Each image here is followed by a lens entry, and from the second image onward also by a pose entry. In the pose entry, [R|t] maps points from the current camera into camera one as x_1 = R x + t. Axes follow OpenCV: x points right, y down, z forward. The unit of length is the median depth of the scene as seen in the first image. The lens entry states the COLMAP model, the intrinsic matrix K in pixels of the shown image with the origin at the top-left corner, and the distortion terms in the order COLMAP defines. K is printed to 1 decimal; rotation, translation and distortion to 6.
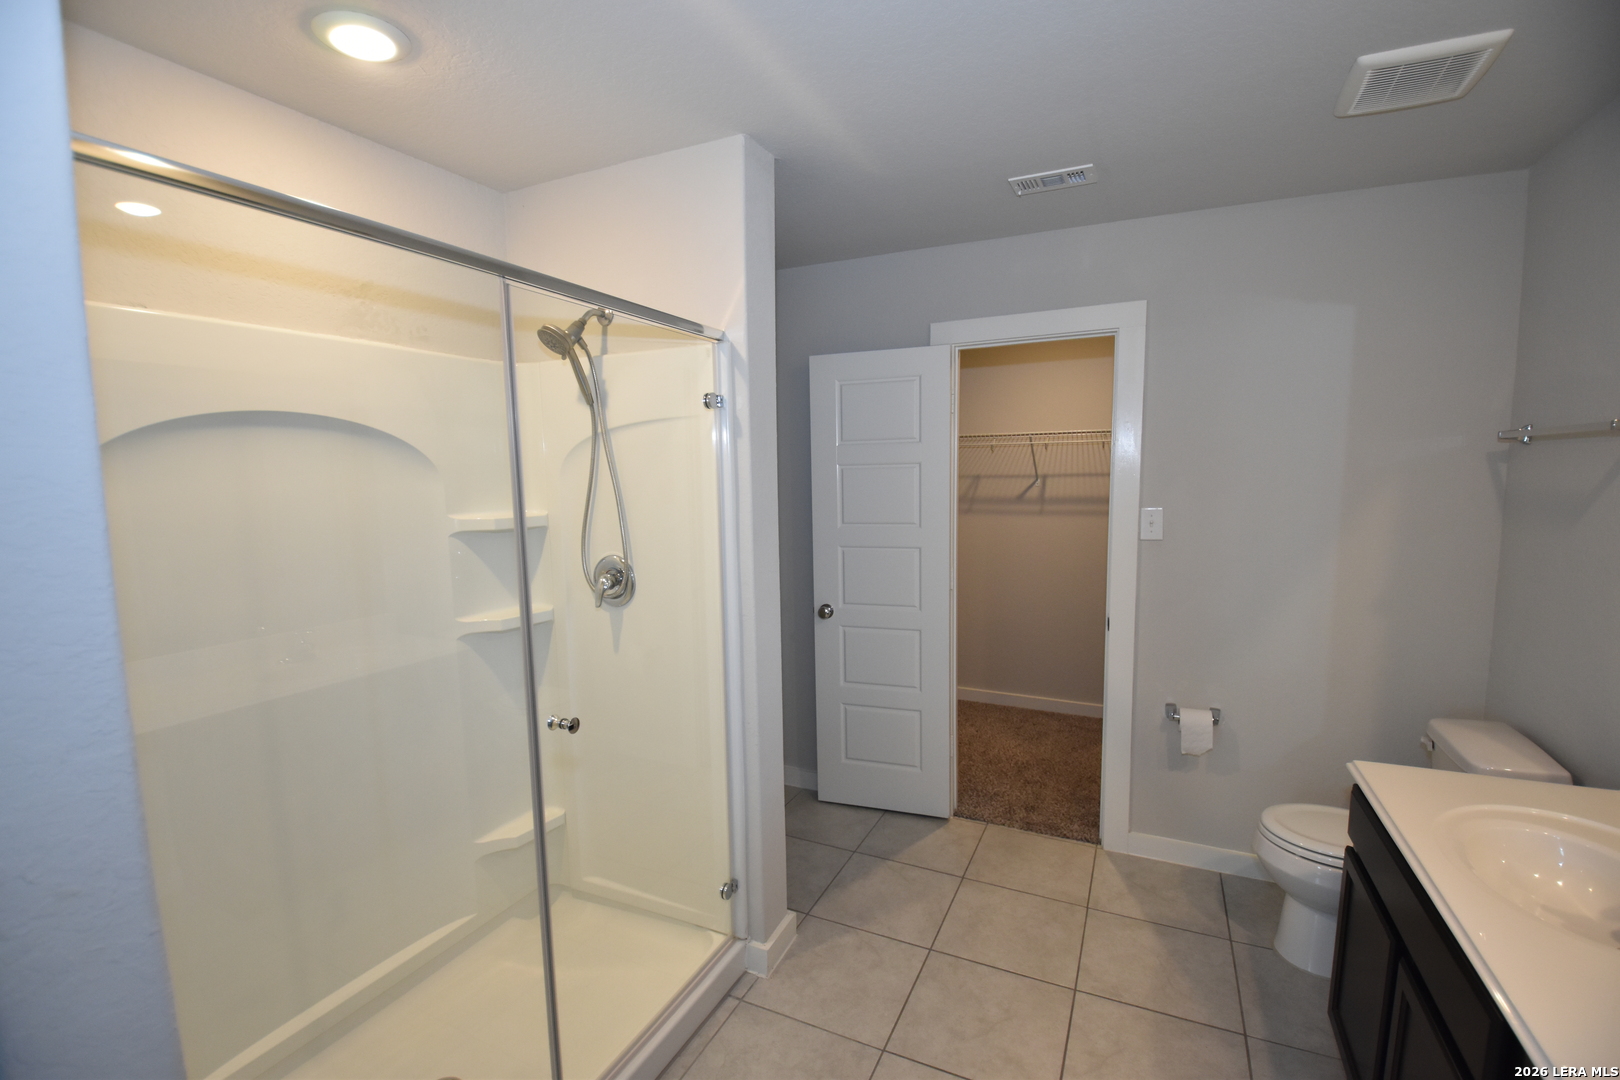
lens RADIAL K [[699.9, 0, 811.5], [0, 699.9, 548.4], [0, 0, 1]] dist [0.020490, -0.024104]
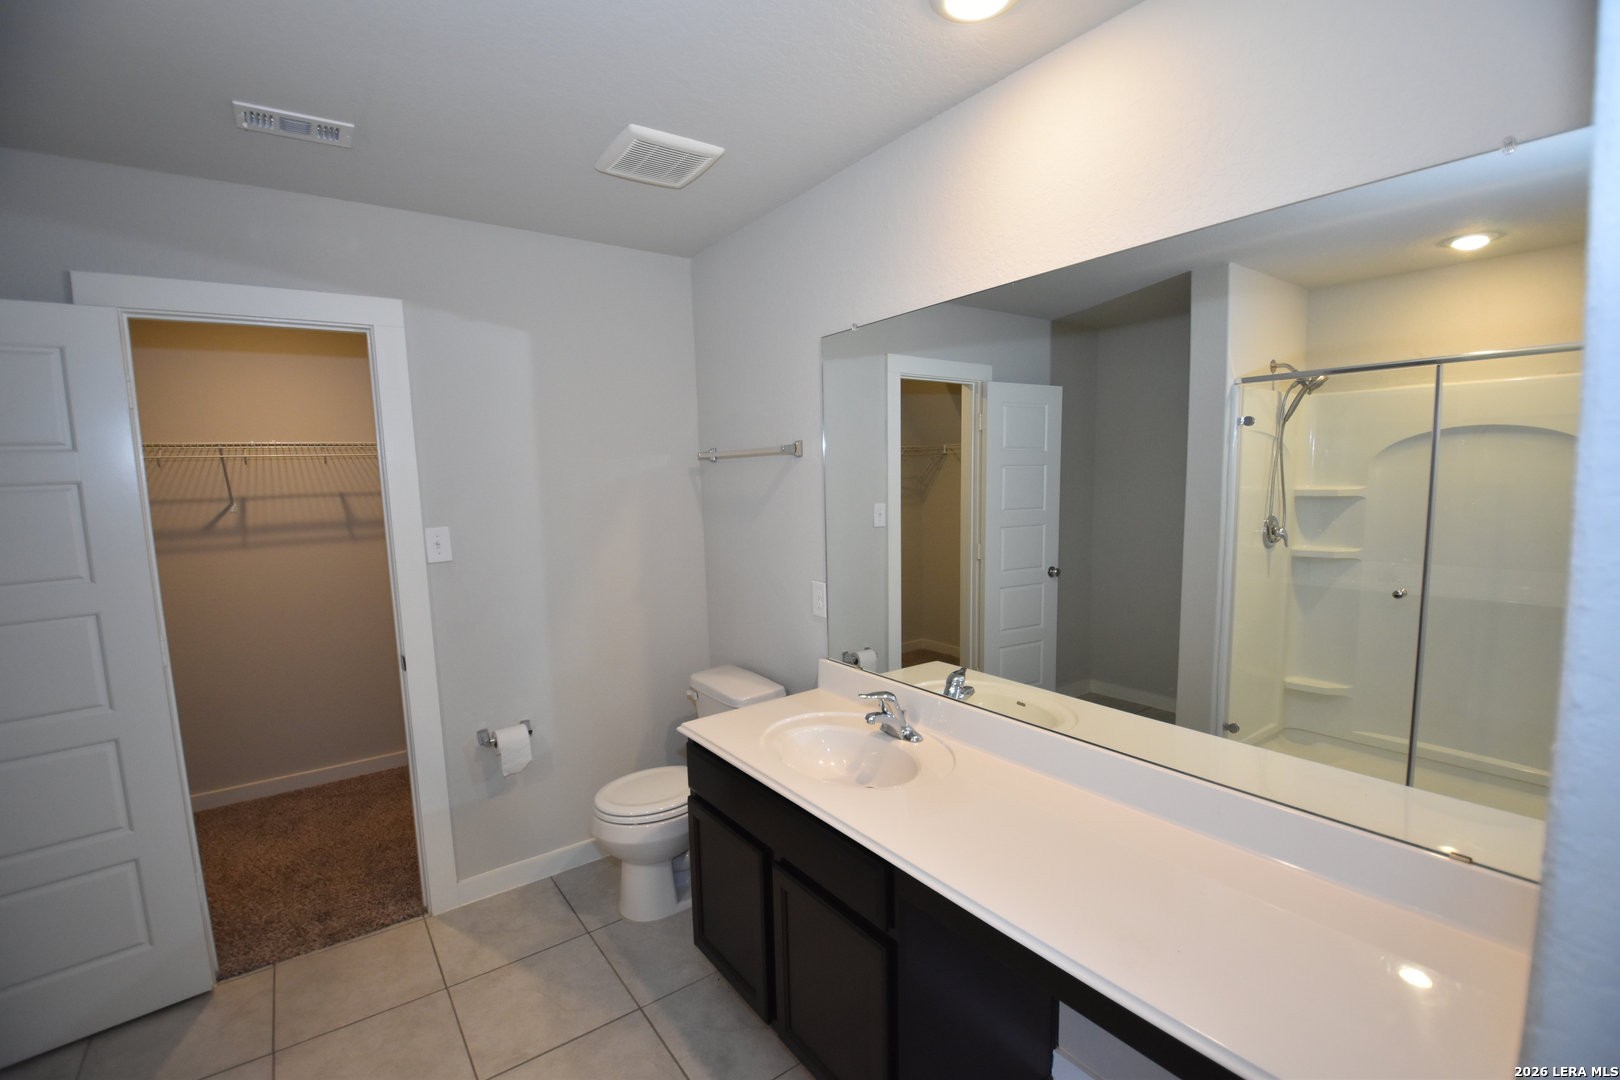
lens RADIAL K [[710.7, 0, 829.6], [0, 710.7, 547.1], [0, 0, 1]] dist [0.024794, -0.021154]
pose [[0.503201, -0.092790, 0.859173, -0.064786], [0.117343, 0.992347, 0.038447, -0.007925], [-0.856166, 0.081471, 0.510238, 0.078575]]
